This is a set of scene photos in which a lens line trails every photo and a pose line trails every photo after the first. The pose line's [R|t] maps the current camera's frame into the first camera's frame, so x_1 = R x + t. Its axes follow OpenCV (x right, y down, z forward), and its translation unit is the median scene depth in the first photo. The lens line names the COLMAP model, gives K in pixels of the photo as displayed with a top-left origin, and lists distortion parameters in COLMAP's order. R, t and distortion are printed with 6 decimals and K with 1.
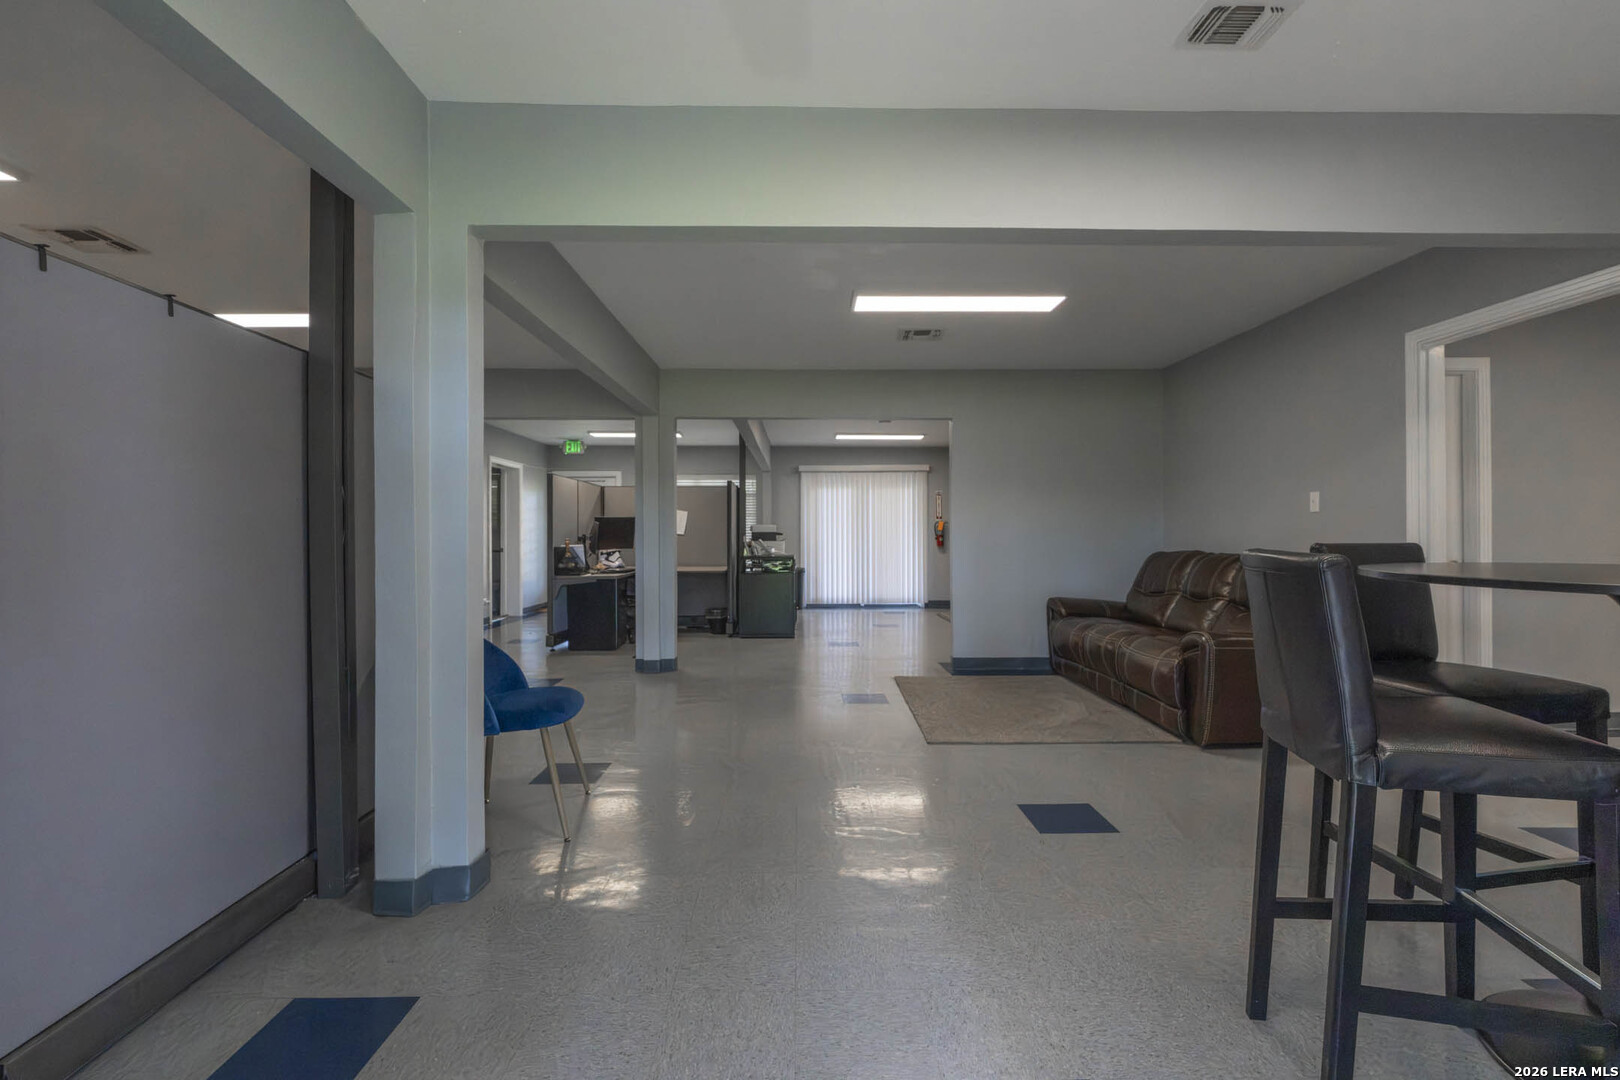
lens RADIAL K [[737.5, 0, 808.9], [0, 737.5, 537.7], [0, 0, 1]] dist [0.000500, -0.000185]
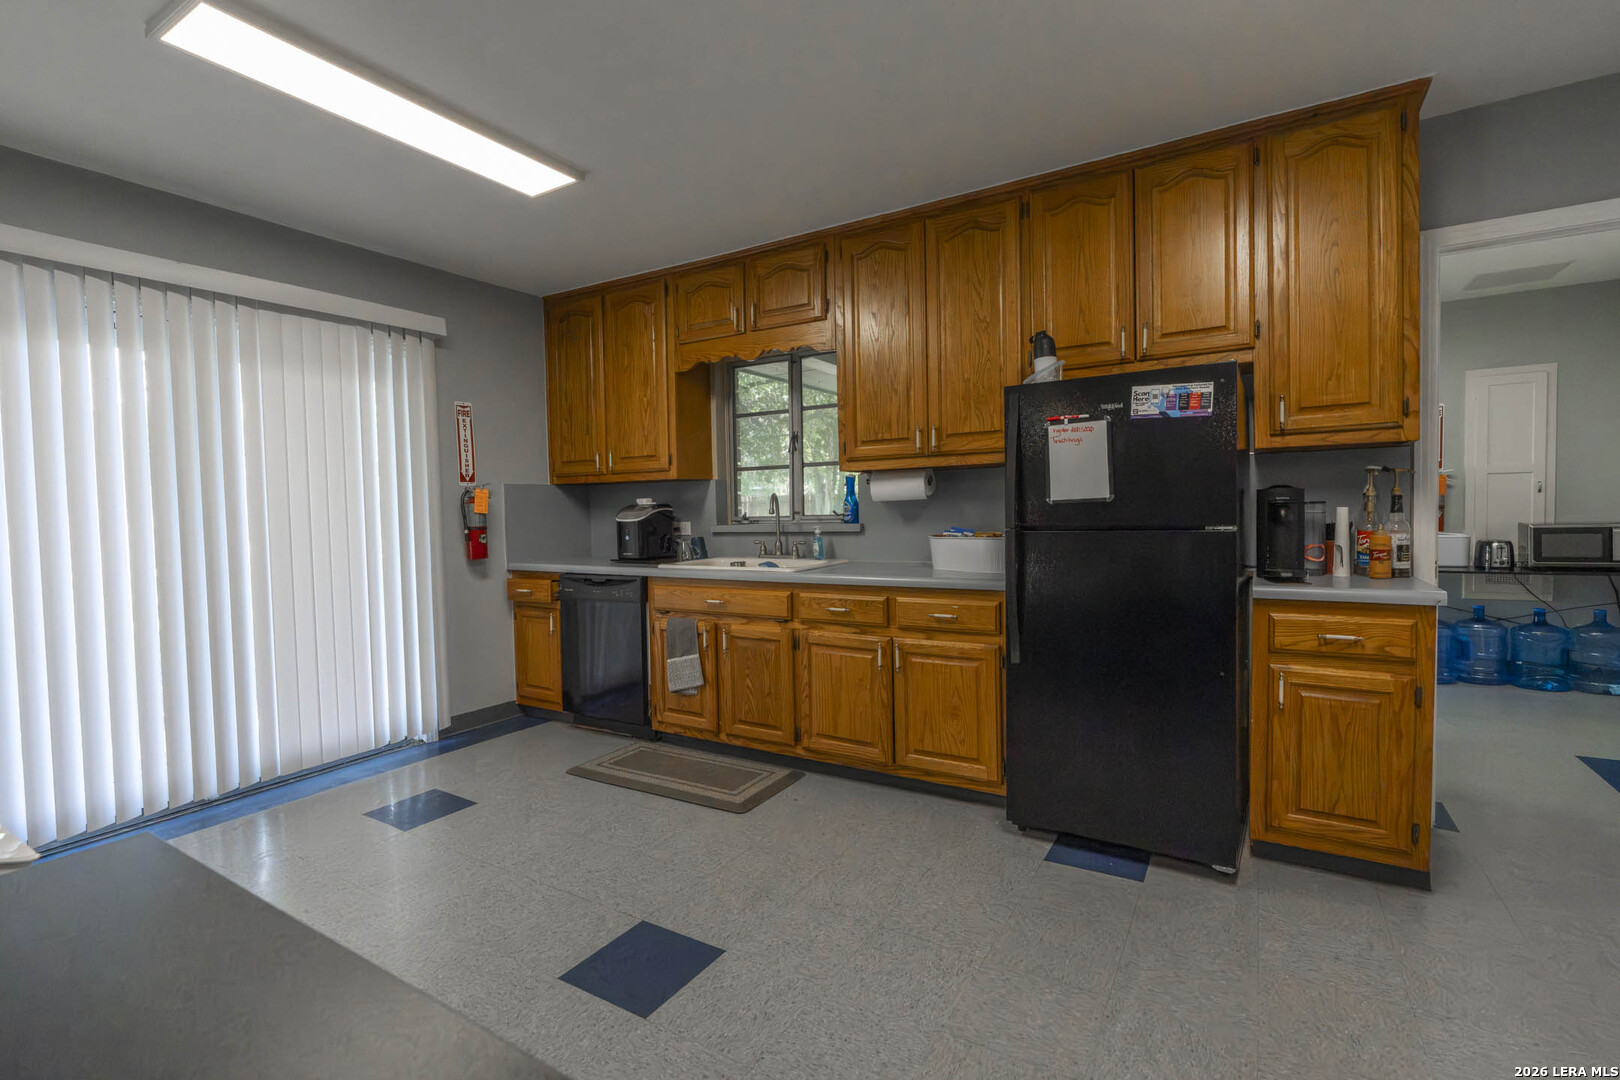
lens RADIAL K [[737.5, 0, 803.1], [0, 737.5, 539.5], [0, 0, 1]] dist [0.000500, -0.000185]
pose [[0.536813, -0.037907, 0.842849, -0.036829], [0.020423, 0.999281, 0.031935, -0.006258], [-0.843454, 0.000071, 0.537201, 0.676304]]
